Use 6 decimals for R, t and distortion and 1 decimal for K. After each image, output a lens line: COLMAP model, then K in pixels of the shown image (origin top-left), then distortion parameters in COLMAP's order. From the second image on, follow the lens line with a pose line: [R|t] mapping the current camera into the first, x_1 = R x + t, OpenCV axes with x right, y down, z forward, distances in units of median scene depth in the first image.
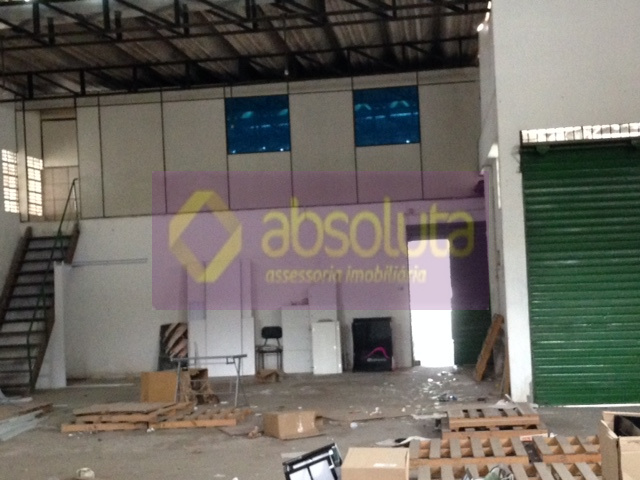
lens RADIAL K [[1109.4, 0, 320.0], [0, 1109.4, 240.0], [0, 0, 1]] dist [0.166038, 0.211265]
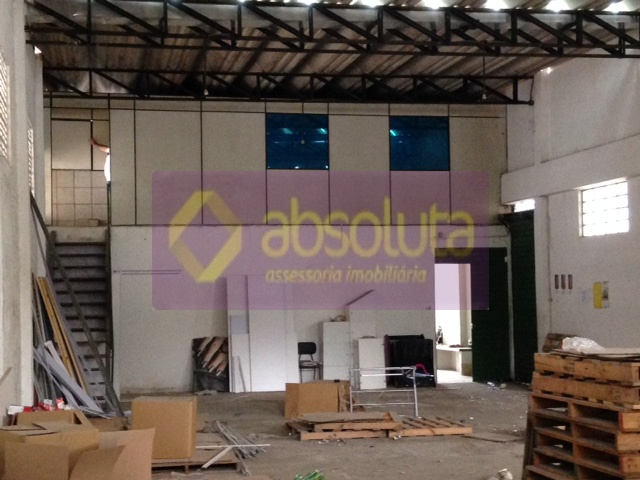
lens RADIAL K [[1109.4, 0, 320.0], [0, 1109.4, 240.0], [0, 0, 1]] dist [0.166038, 0.211265]
pose [[0.937277, 0.048257, 0.345230, -0.383622], [-0.038828, 0.998661, -0.034181, 0.019234], [-0.346417, 0.018632, 0.937896, 0.048326]]
